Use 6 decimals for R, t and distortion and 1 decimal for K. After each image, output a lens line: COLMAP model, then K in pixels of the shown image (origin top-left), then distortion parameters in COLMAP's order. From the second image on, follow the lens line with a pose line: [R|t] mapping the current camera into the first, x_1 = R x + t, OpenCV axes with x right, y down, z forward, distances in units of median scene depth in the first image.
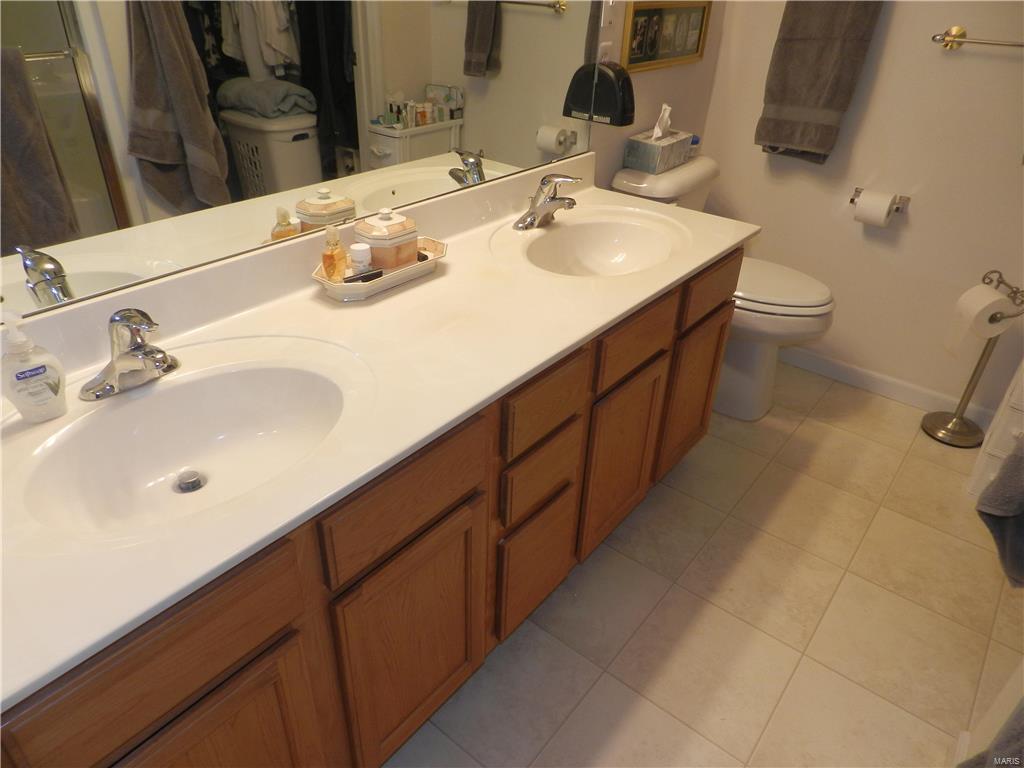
lens RADIAL K [[685.3, 0, 513.8], [0, 685.3, 384.3], [0, 0, 1]] dist [0.012616, -0.007319]
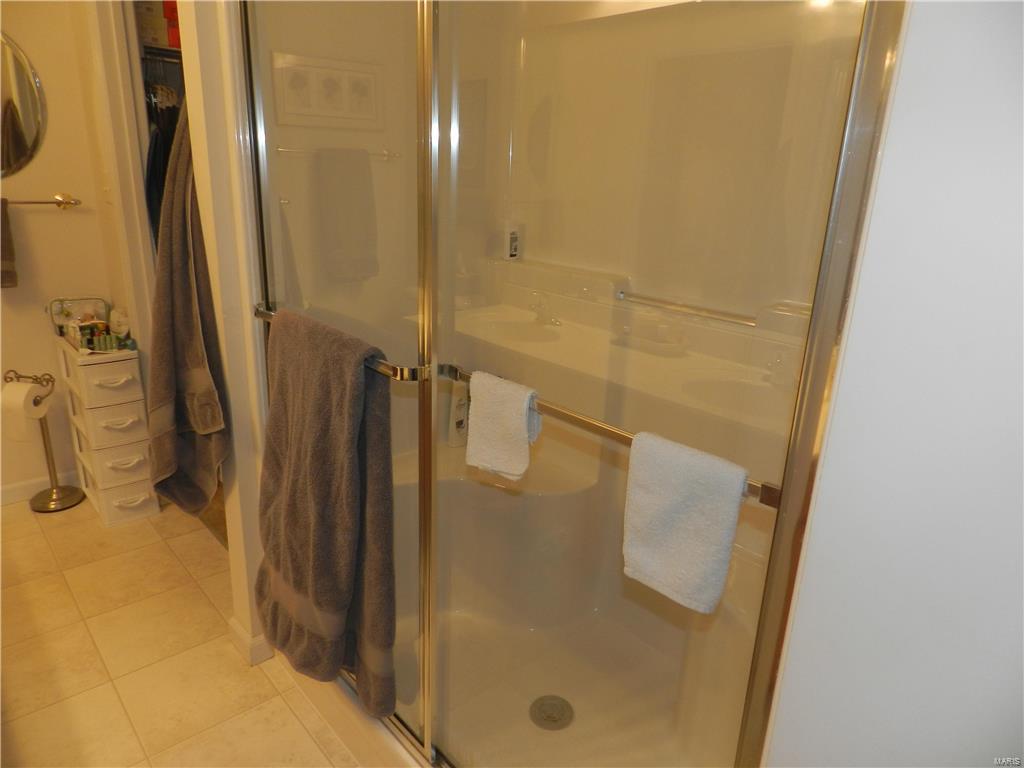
lens RADIAL K [[685.3, 0, 509.7], [0, 685.3, 387.7], [0, 0, 1]] dist [0.012616, -0.007319]
pose [[0.169867, -0.328932, 0.928950, -0.327358], [0.490970, 0.845578, 0.209632, 0.044740], [-0.854455, 0.420477, 0.305132, -0.131116]]
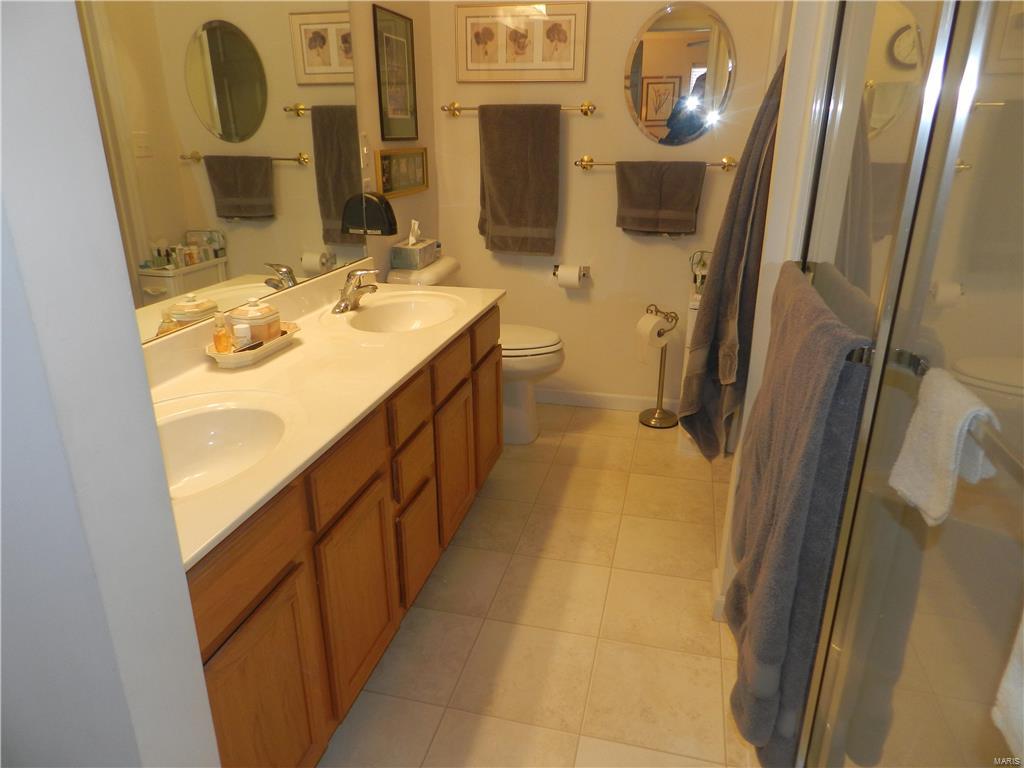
lens RADIAL K [[685.3, 0, 510.8], [0, 685.3, 387.9], [0, 0, 1]] dist [0.012616, -0.007319]
pose [[0.908841, -0.180800, 0.375924, -0.184655], [0.247580, 0.959092, -0.137280, 0.149898], [-0.335726, 0.217837, 0.916425, -0.238209]]
